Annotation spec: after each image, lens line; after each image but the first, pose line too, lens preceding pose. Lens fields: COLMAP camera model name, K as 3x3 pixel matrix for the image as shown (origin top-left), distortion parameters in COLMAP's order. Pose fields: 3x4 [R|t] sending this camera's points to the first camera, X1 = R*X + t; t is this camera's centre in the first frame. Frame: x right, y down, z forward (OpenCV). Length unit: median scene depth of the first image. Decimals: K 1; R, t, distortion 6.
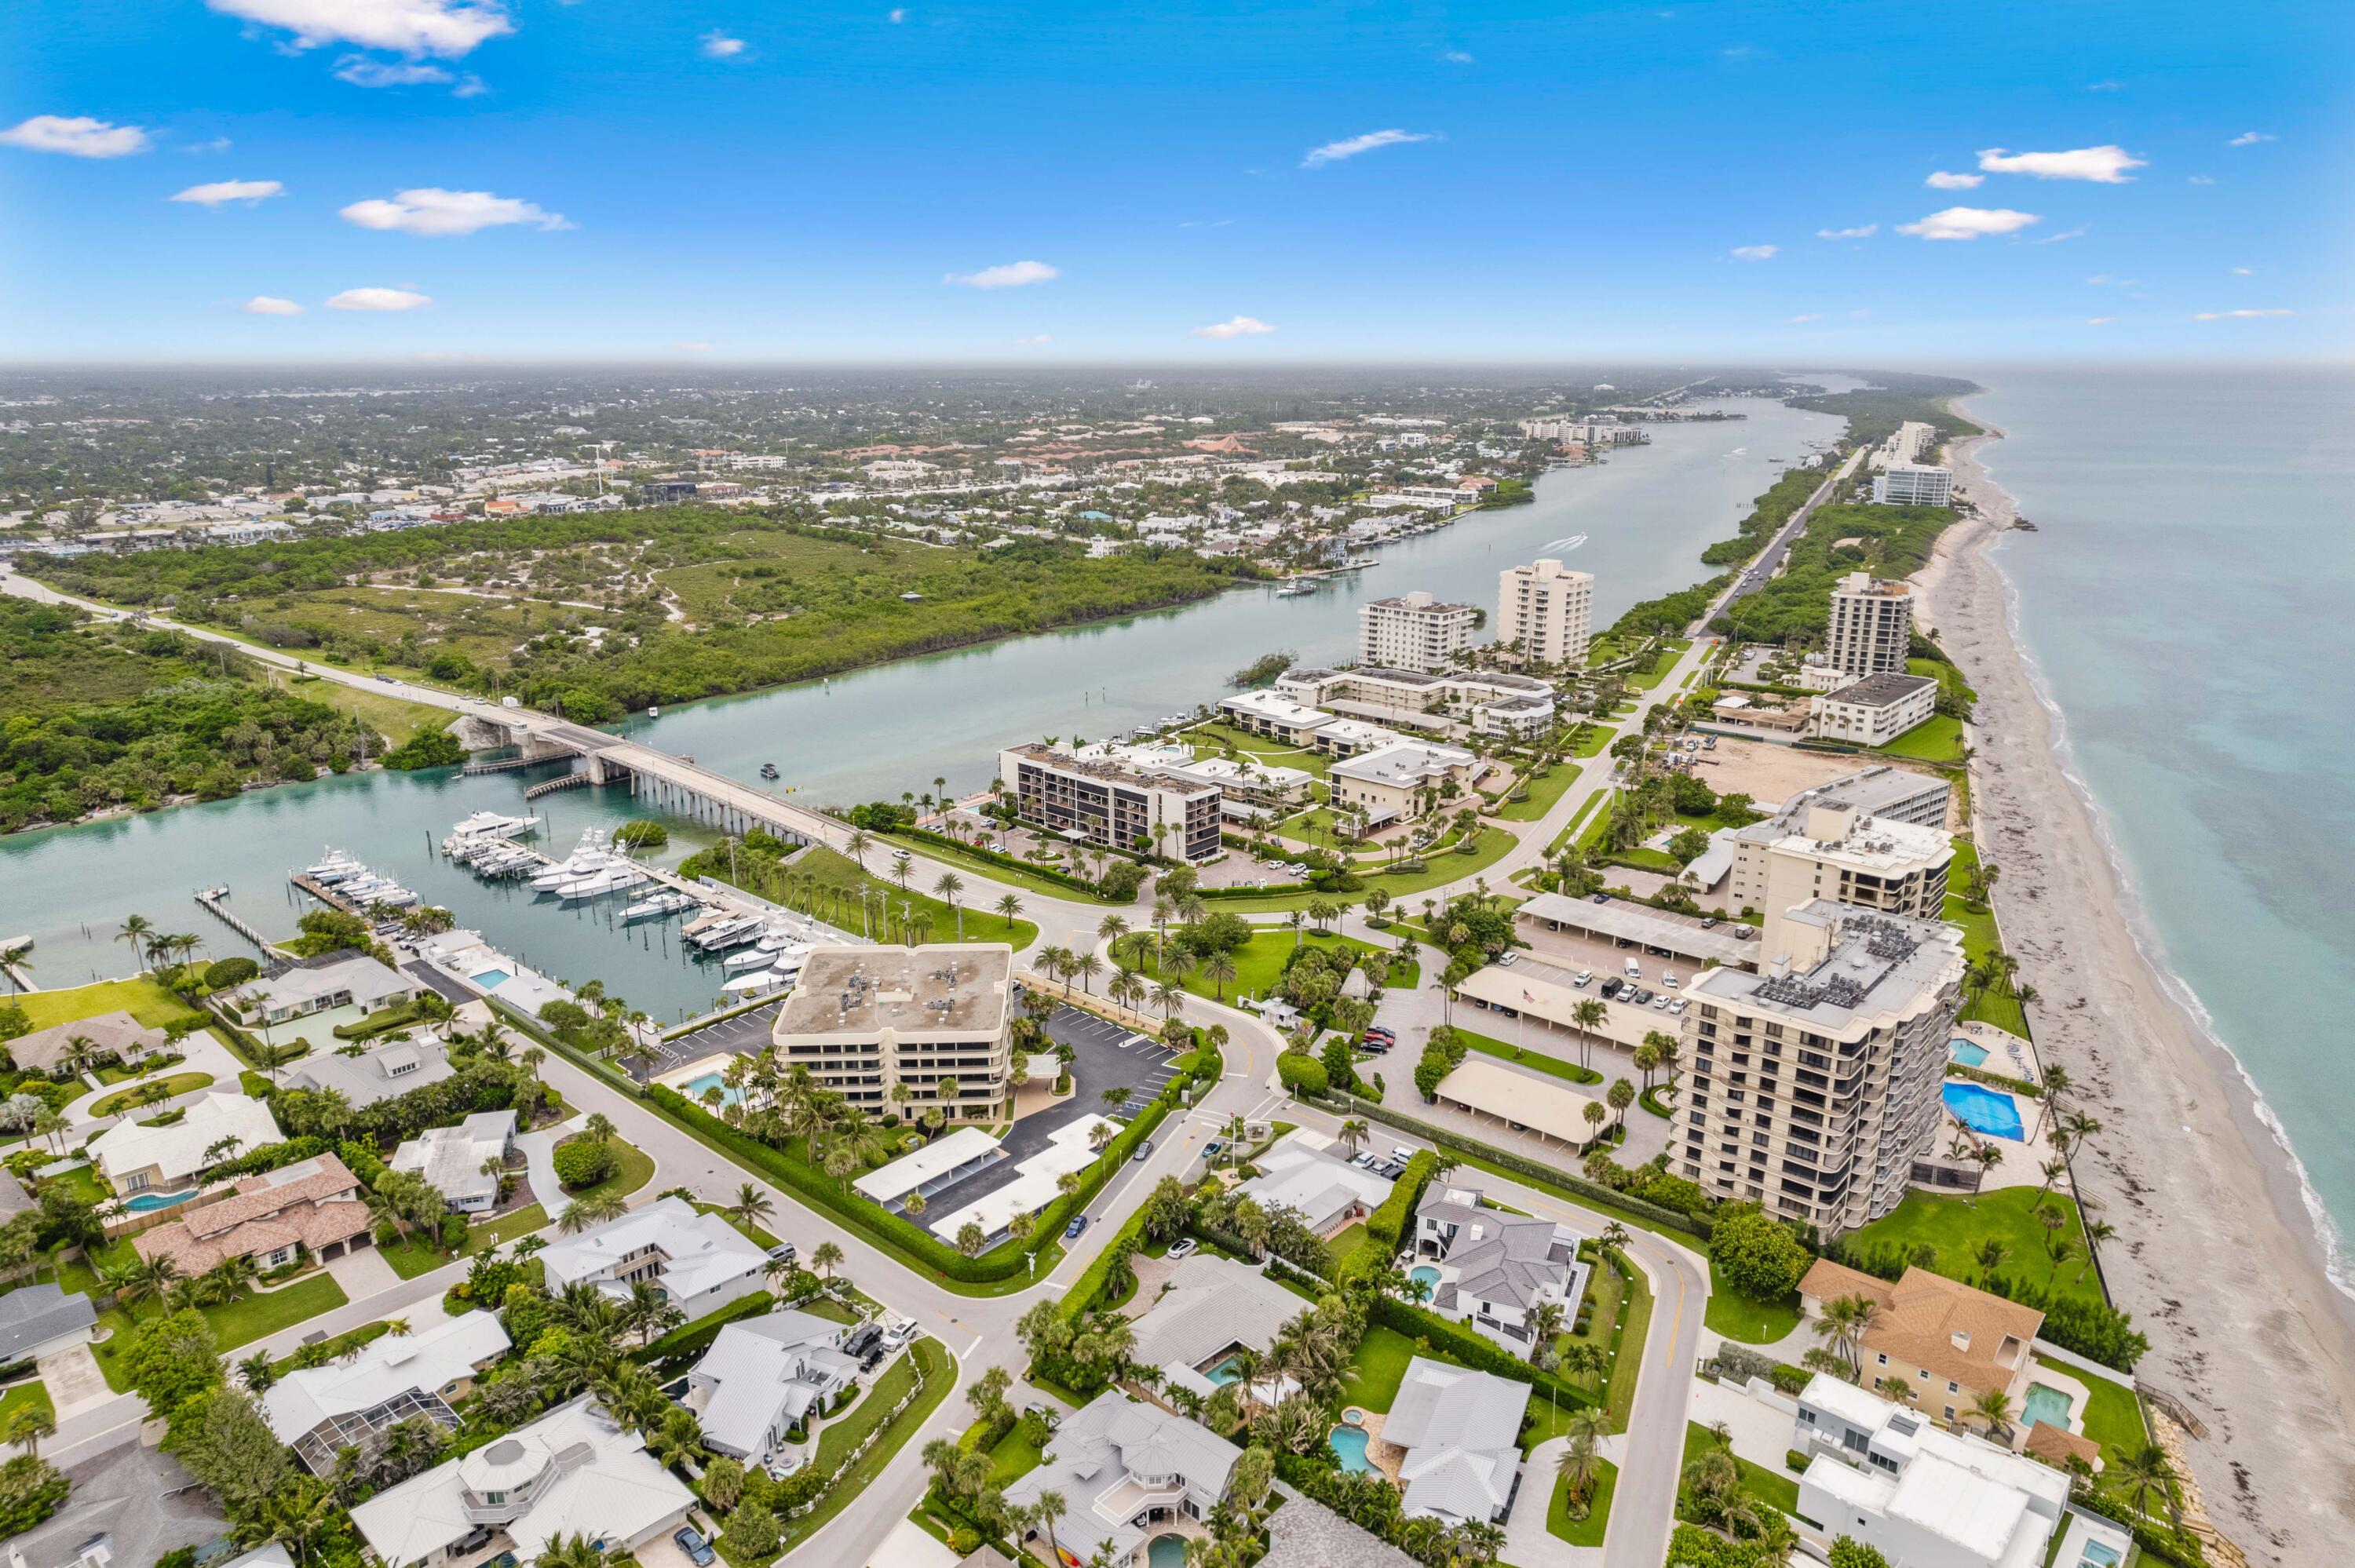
lens RADIAL K [[1503.1, 0, 1182.6], [0, 1503.1, 785.8], [0, 0, 1]] dist [-0.067719, 0.060614]
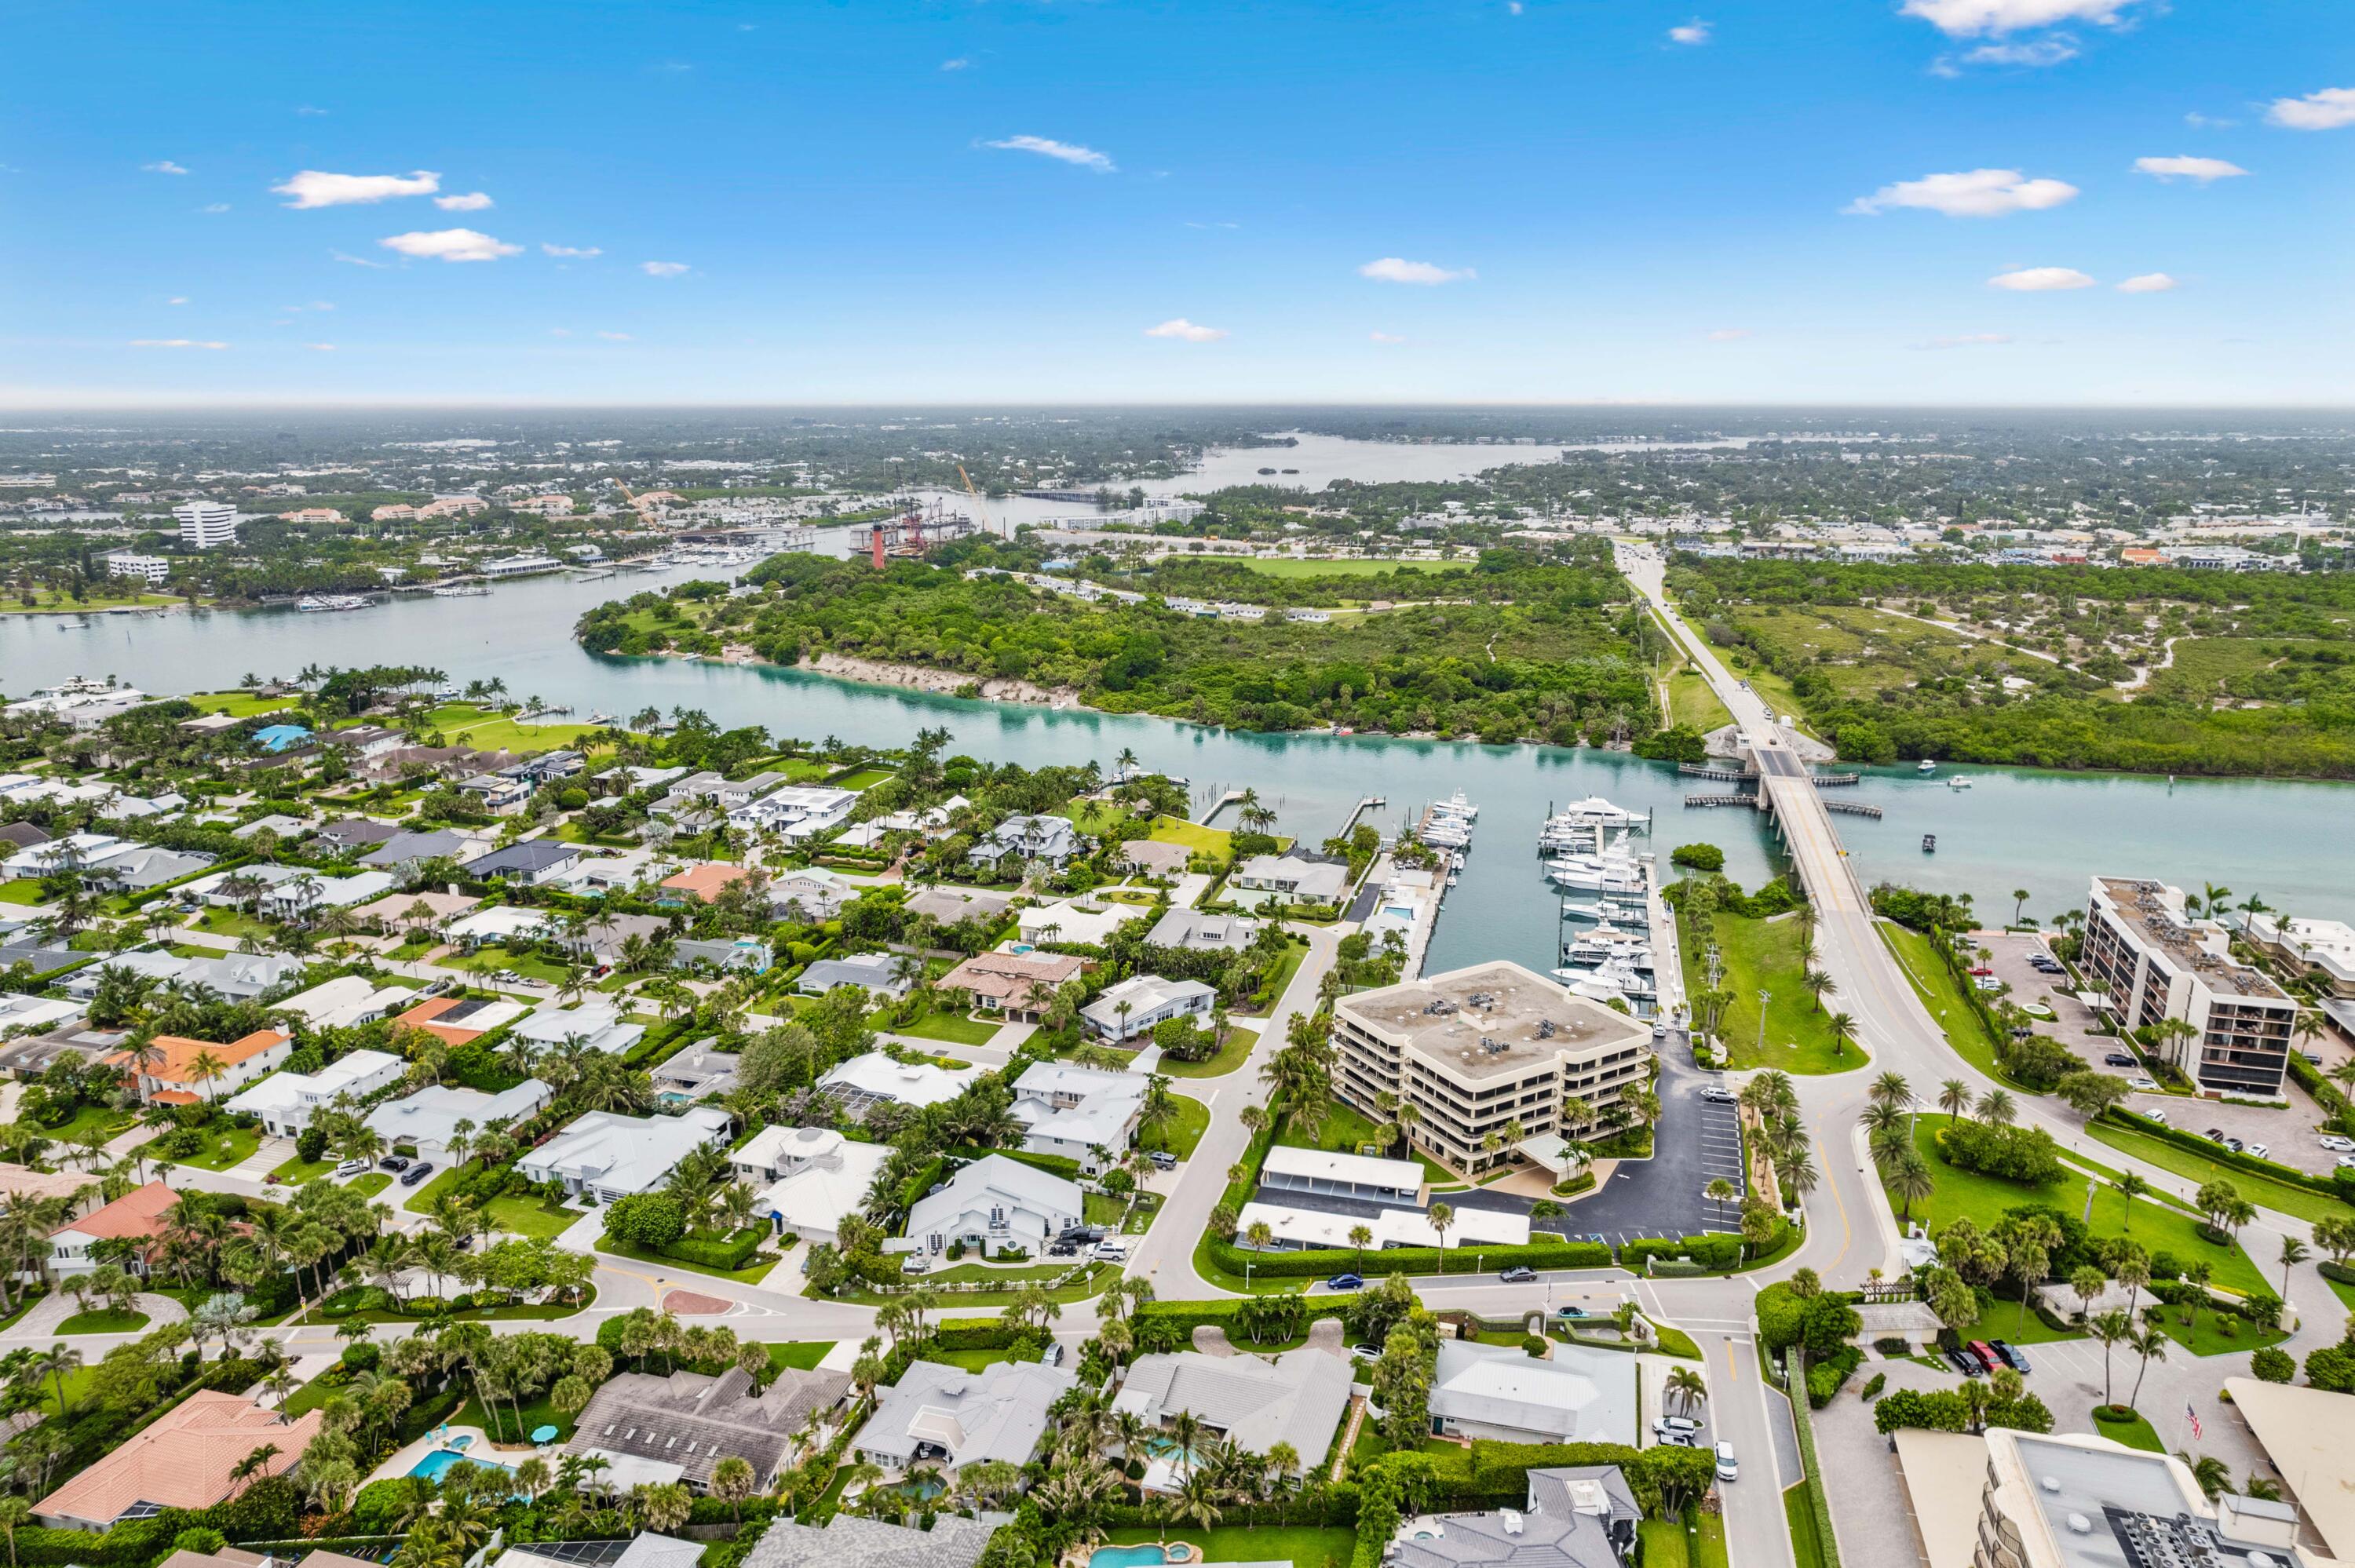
lens RADIAL K [[1503.1, 0, 1182.6], [0, 1503.1, 785.8], [0, 0, 1]] dist [-0.067719, 0.060614]
pose [[0.446677, 0.220825, -0.867015, 0.450543], [-0.244707, 0.962265, 0.119014, -0.062482], [0.860580, 0.159004, 0.483860, 0.304104]]
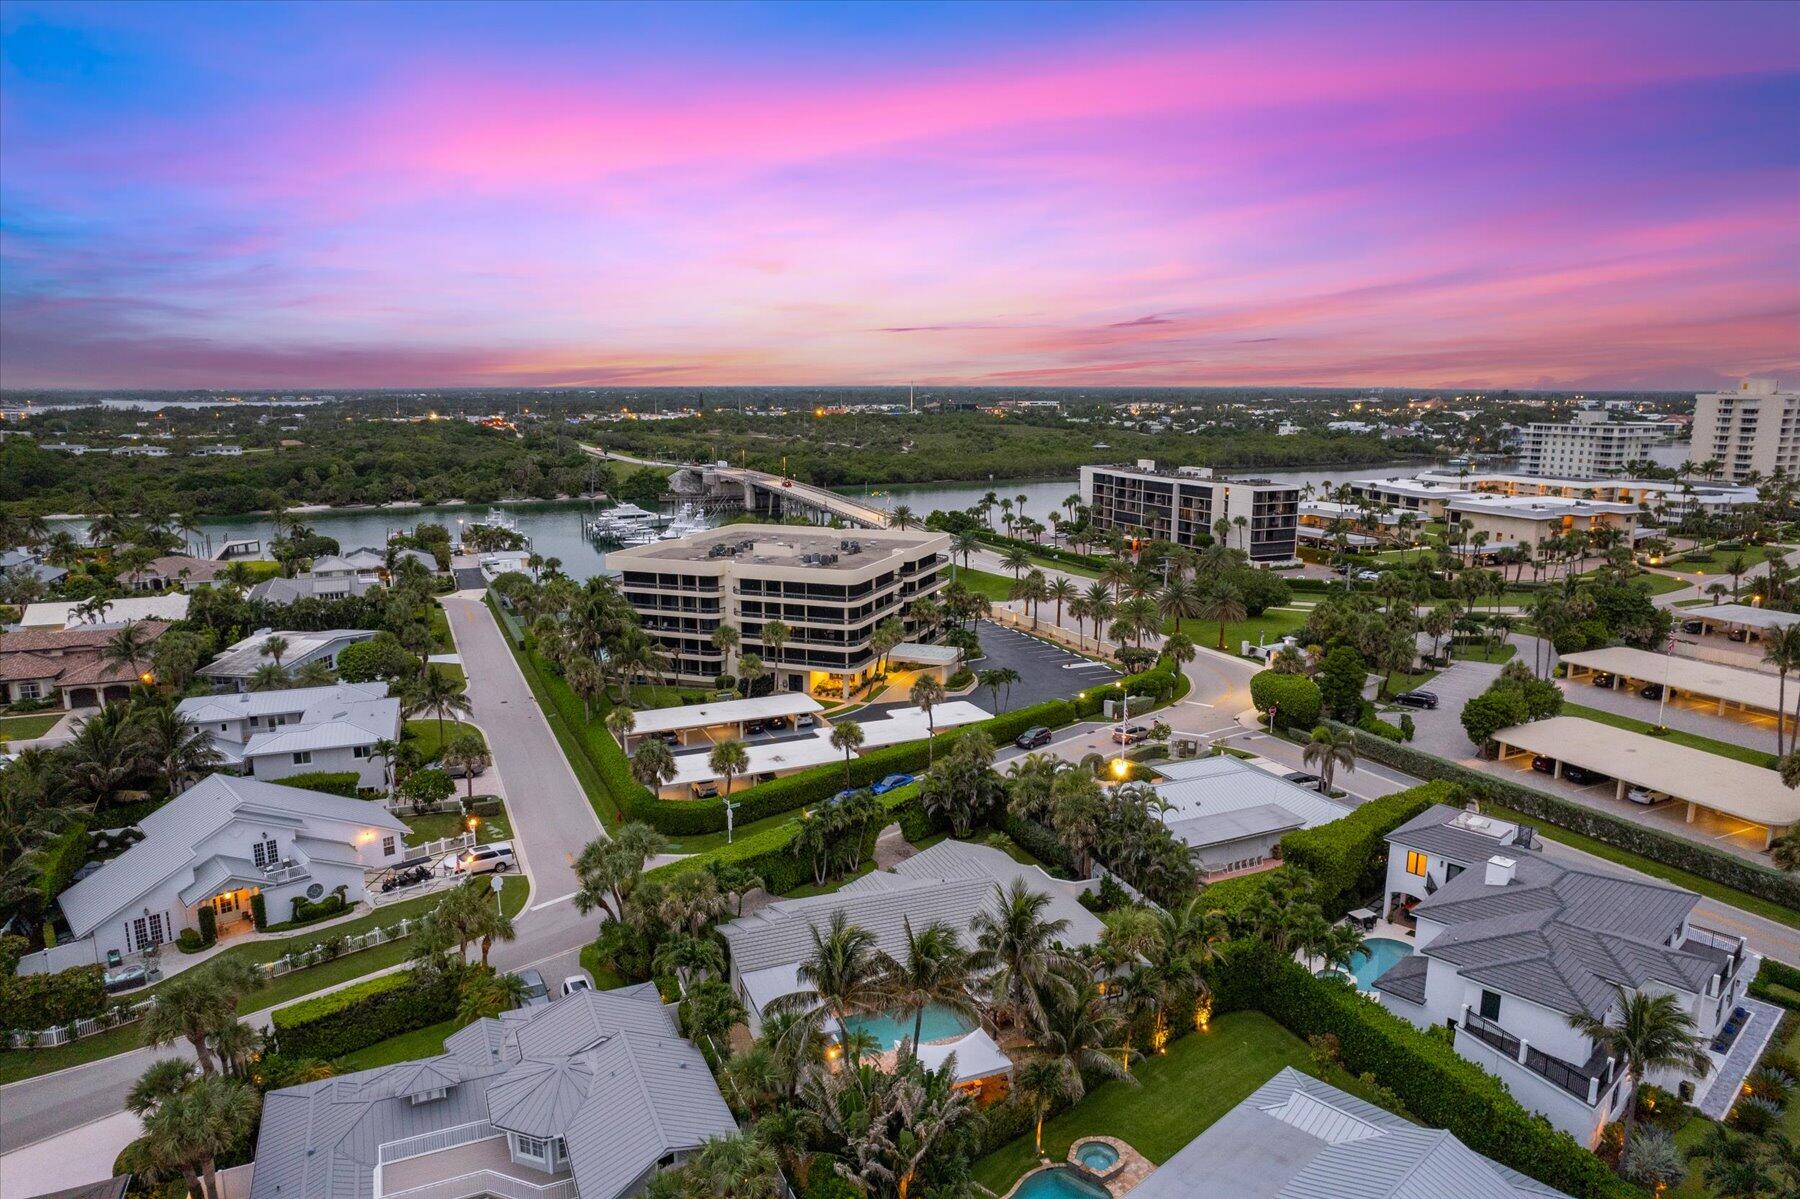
lens RADIAL K [[1149.0, 0, 903.9], [0, 1149.0, 600.8], [0, 0, 1]] dist [-0.067719, 0.060614]
pose [[0.914731, 0.078733, -0.396318, 0.106598], [-0.111943, 0.991820, -0.061337, 0.172462], [0.388247, 0.100472, 0.916062, 0.391509]]
